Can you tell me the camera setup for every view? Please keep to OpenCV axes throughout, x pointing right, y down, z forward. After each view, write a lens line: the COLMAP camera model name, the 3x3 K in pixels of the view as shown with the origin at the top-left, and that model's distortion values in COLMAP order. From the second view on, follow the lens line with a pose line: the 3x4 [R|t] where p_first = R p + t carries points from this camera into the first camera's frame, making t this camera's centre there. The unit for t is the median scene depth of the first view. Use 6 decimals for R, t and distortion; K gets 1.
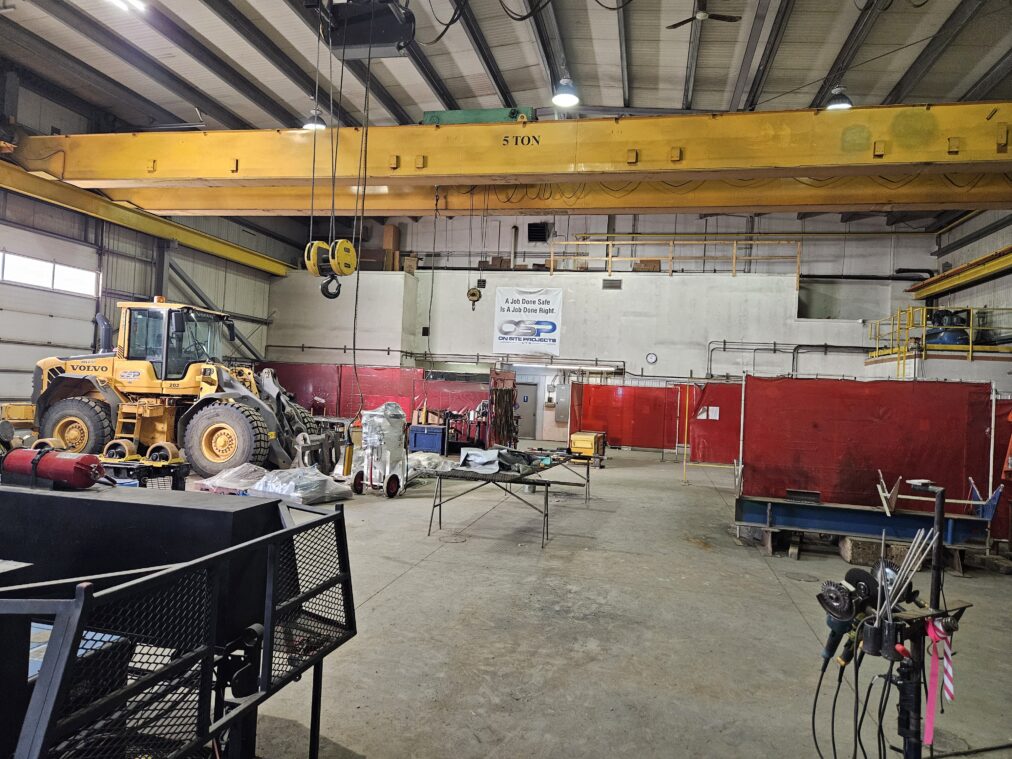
lens RADIAL K [[681.5, 0, 509.4], [0, 681.5, 381.7], [0, 0, 1]] dist [0.054998, -0.022502]
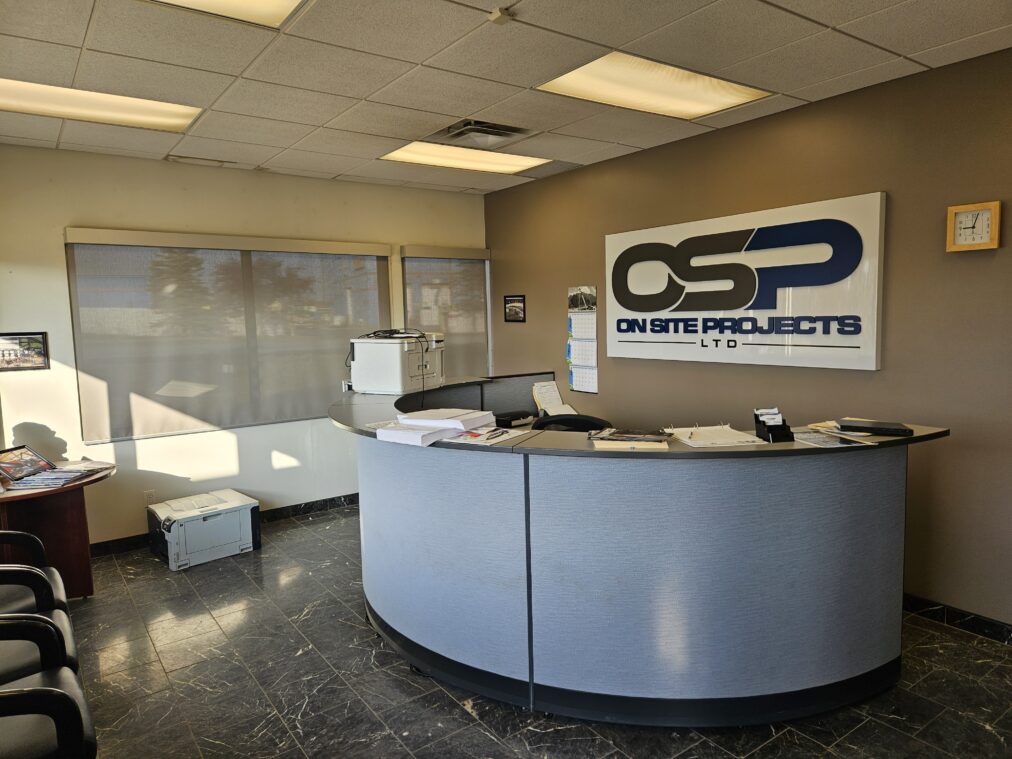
lens RADIAL K [[681.5, 0, 505.5], [0, 681.5, 379.3], [0, 0, 1]] dist [0.054998, -0.022502]
pose [[0.743380, -0.012185, -0.668758, 0.189064], [0.076280, 0.994855, 0.066665, -0.103634], [0.664505, -0.100571, 0.740485, 1.278255]]
